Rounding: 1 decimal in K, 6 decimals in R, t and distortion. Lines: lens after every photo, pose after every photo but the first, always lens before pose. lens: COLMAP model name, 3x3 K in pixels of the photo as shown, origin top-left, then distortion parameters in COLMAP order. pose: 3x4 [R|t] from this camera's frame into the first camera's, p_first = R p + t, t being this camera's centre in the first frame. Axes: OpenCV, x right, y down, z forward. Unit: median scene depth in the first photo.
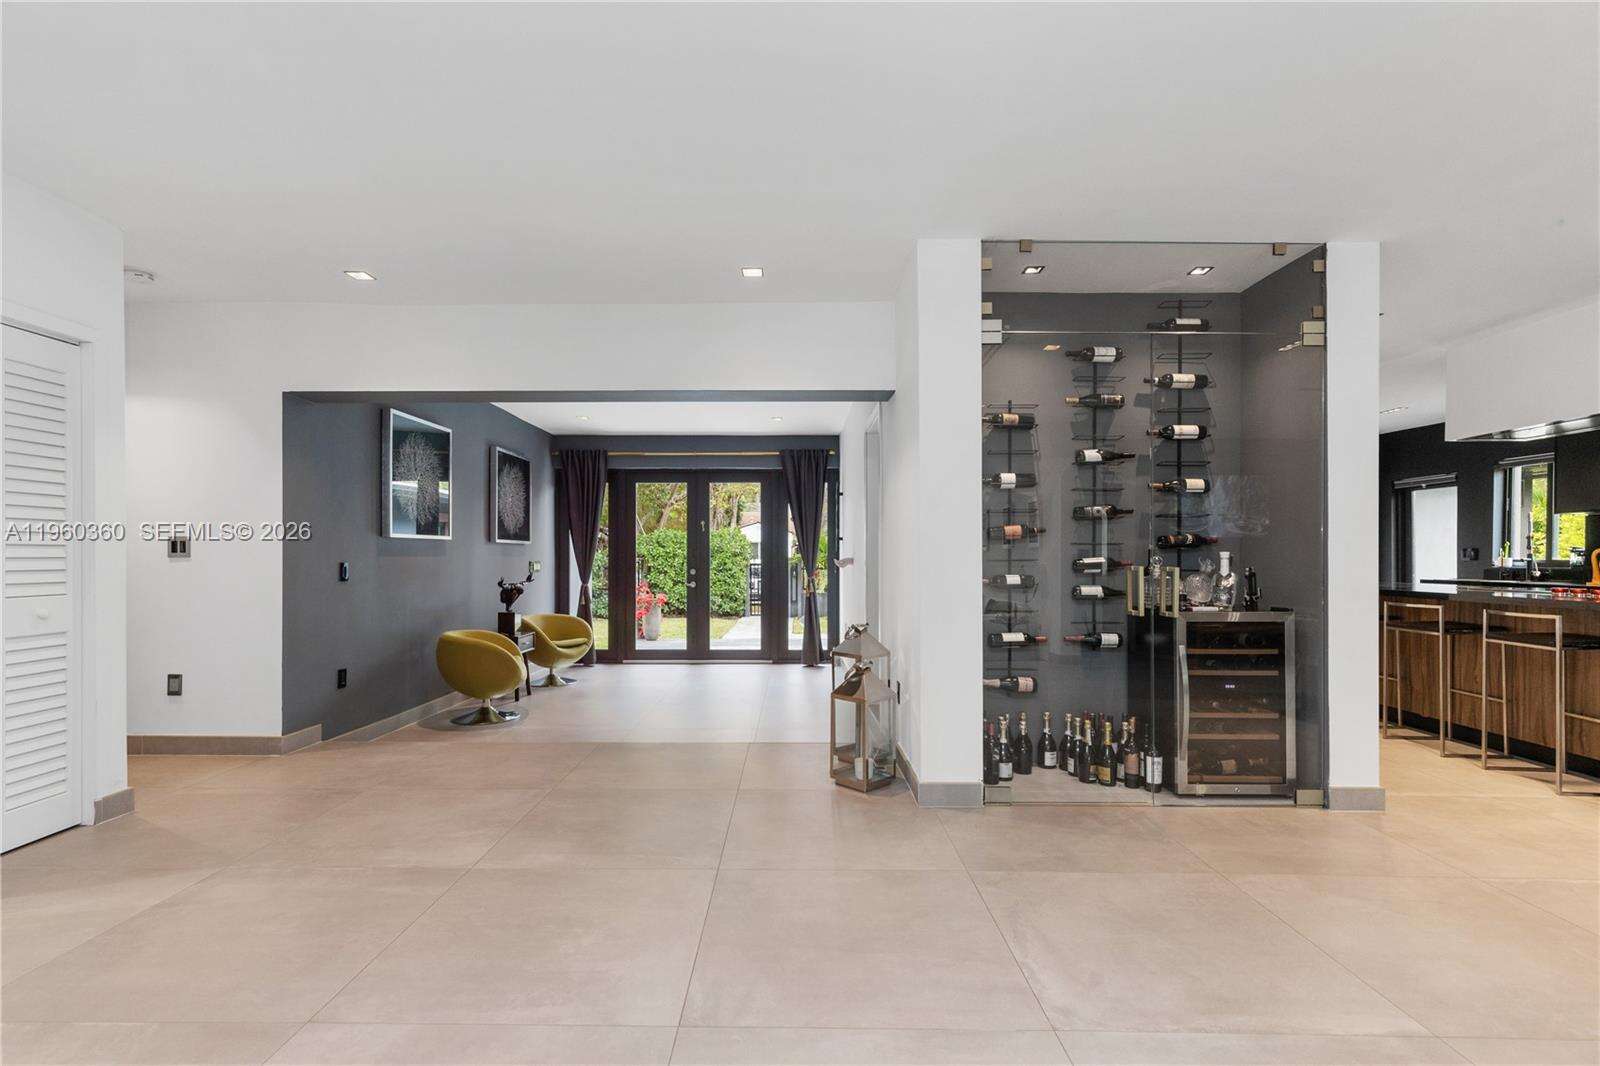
lens RADIAL K [[730.7, 0, 778.1], [0, 730.7, 556.2], [0, 0, 1]] dist [0.005902, -0.001712]
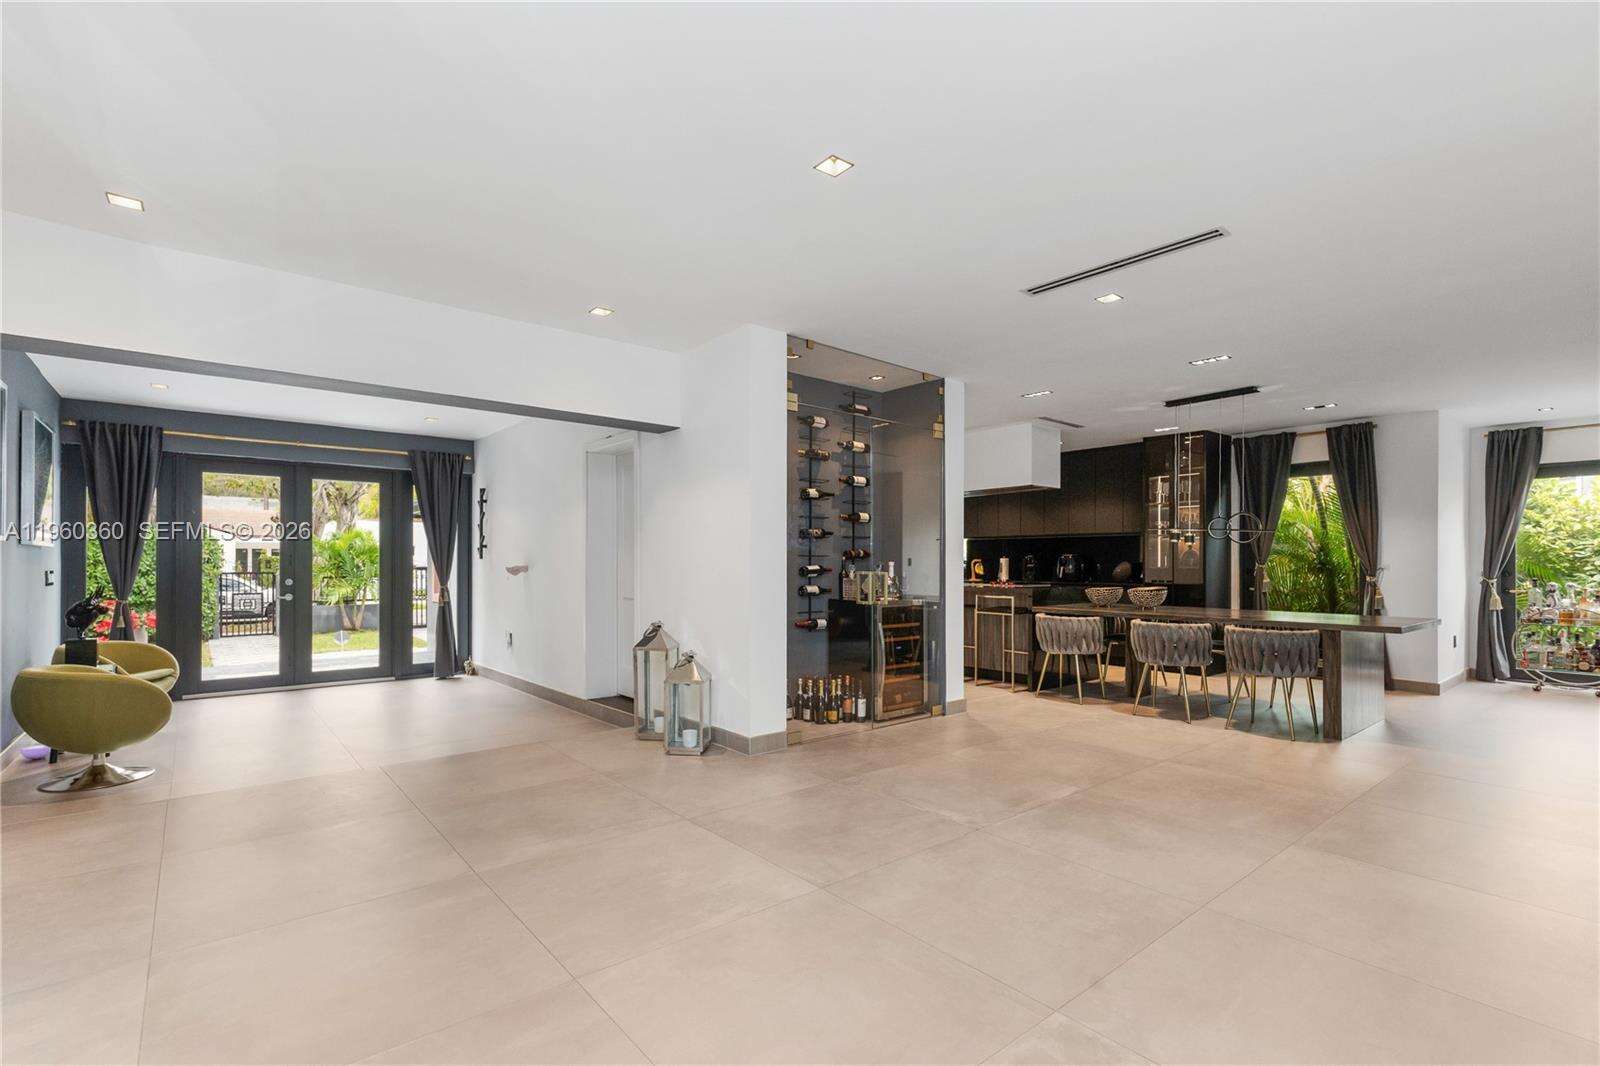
lens RADIAL K [[730.7, 0, 778.8], [0, 730.7, 559.9], [0, 0, 1]] dist [0.005902, -0.001712]
pose [[0.766690, 0.004016, 0.642005, -0.519326], [-0.001317, 0.999988, -0.004681, -0.002611], [-0.642016, 0.002743, 0.766686, -0.032353]]
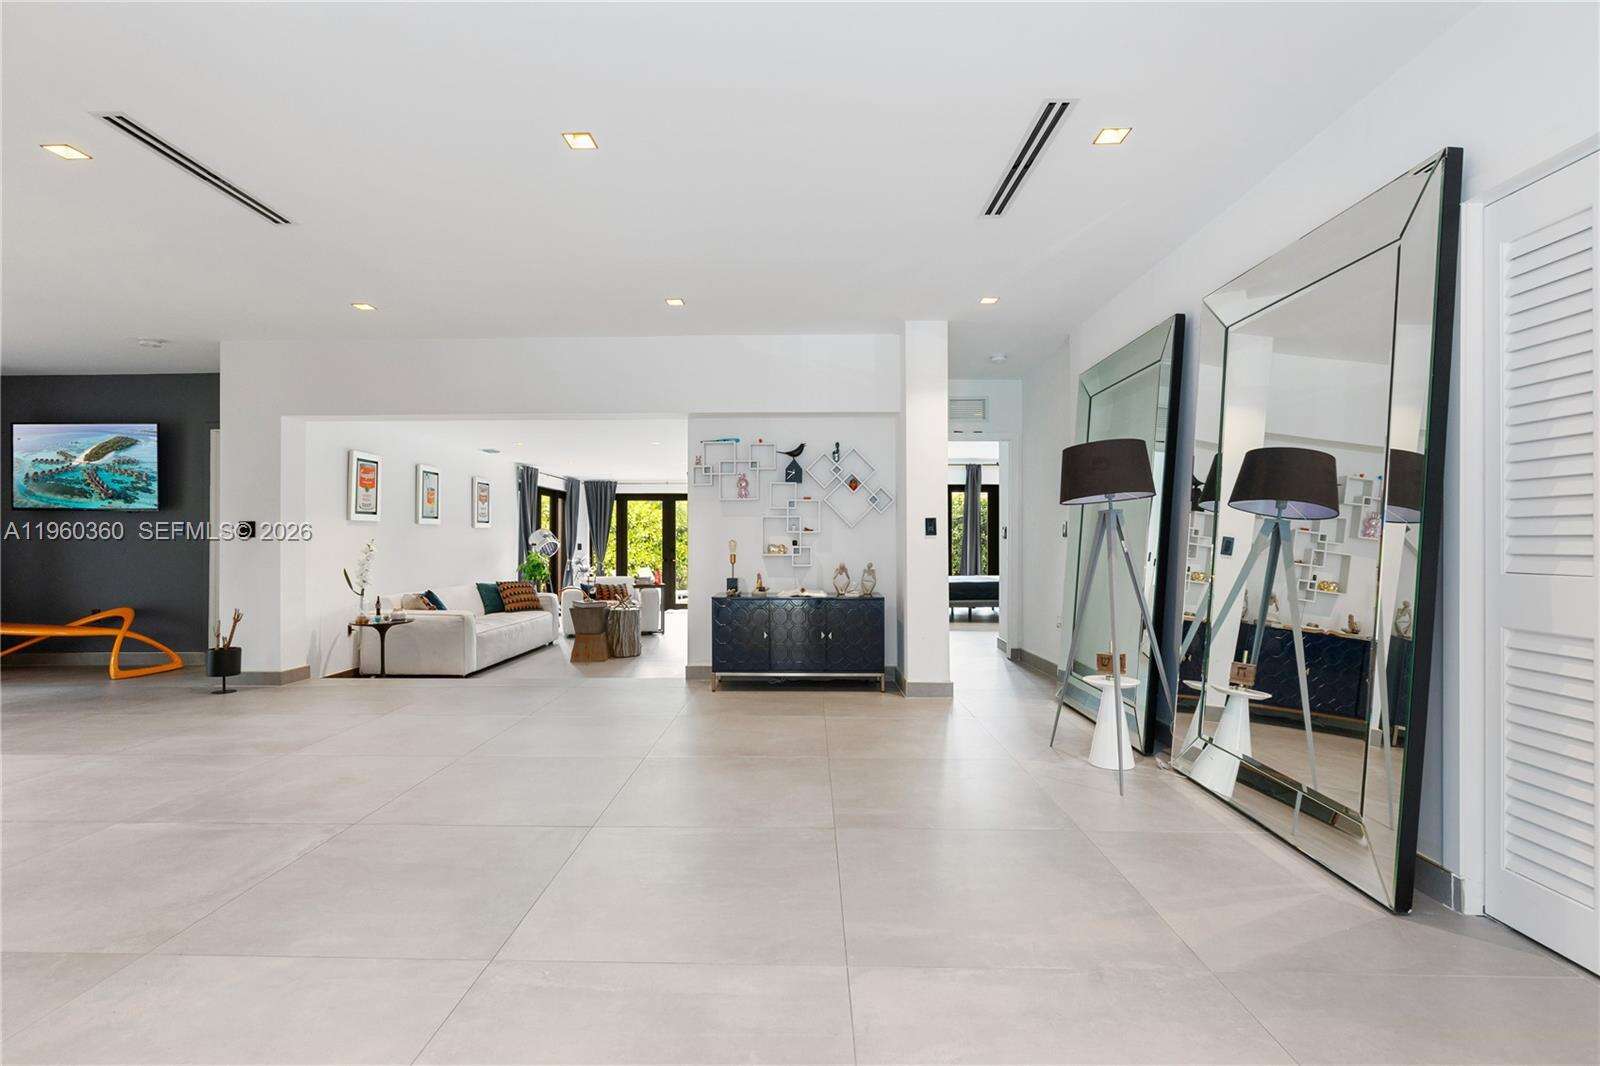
lens RADIAL K [[744.7, 0, 792.4], [0, 744.7, 536.5], [0, 0, 1]] dist [-0.002984, -0.002012]
pose [[-0.999984, -0.001072, 0.005573, -0.255869], [-0.001087, 0.999996, -0.002595, 0.015942], [-0.005570, -0.002601, -0.999981, 1.164836]]
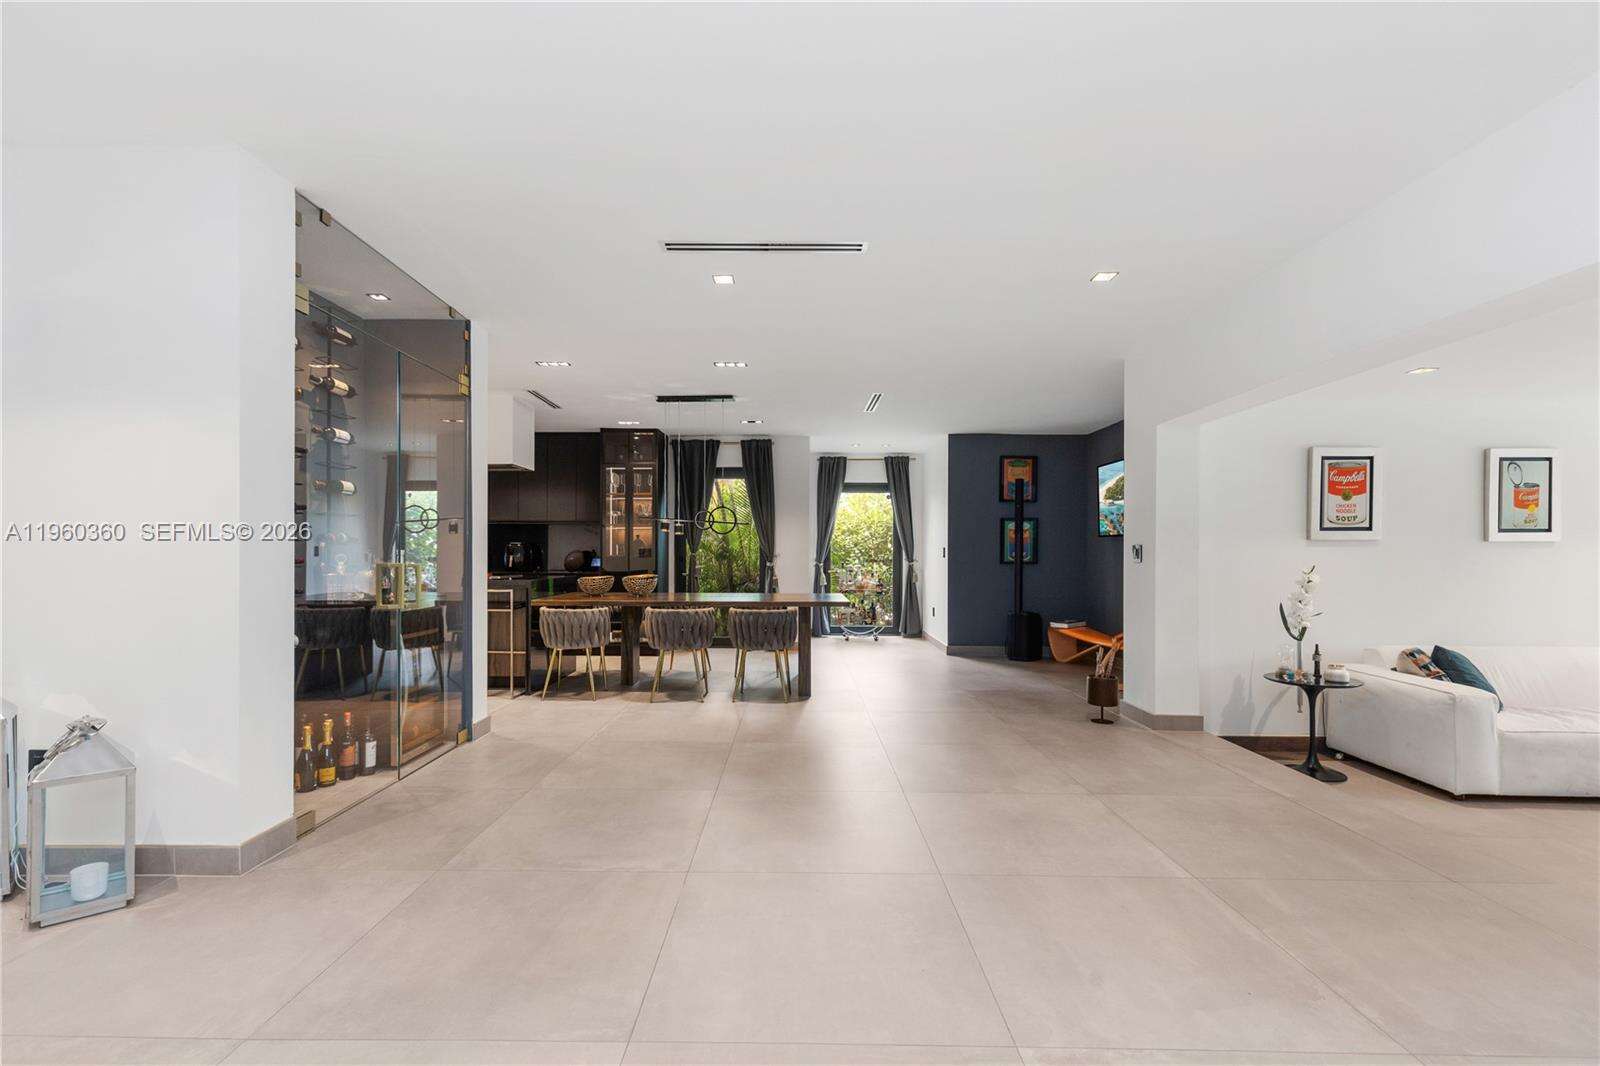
lens RADIAL K [[730.7, 0, 793.4], [0, 730.7, 552.2], [0, 0, 1]] dist [0.005902, -0.001712]
pose [[-0.009276, -0.000024, 0.999957, -0.504850], [-0.001210, 0.999999, 0.000013, -0.002844], [-0.999956, -0.001210, -0.009276, 0.355672]]
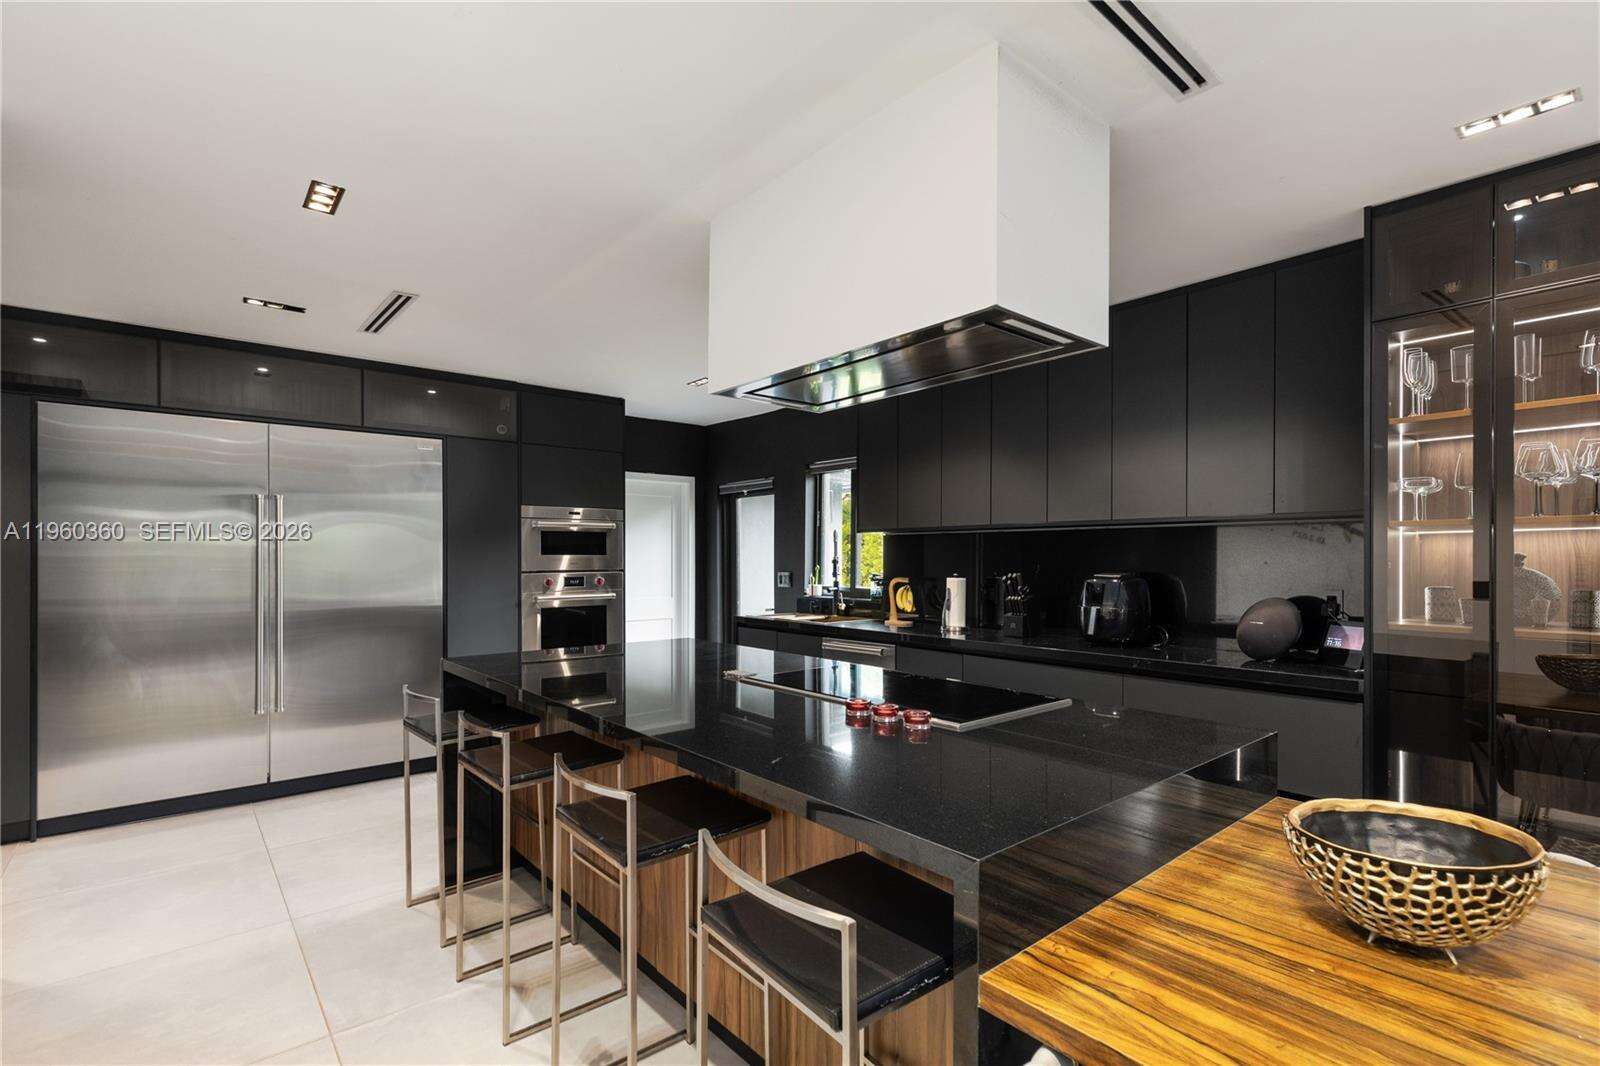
lens RADIAL K [[730.7, 0, 793.8], [0, 730.7, 538.2], [0, 0, 1]] dist [0.005902, -0.001712]
pose [[0.751728, 0.015868, 0.659282, 0.795369], [0.000460, 0.999698, -0.024586, -0.052589], [-0.659473, 0.018785, 0.751494, 0.739340]]
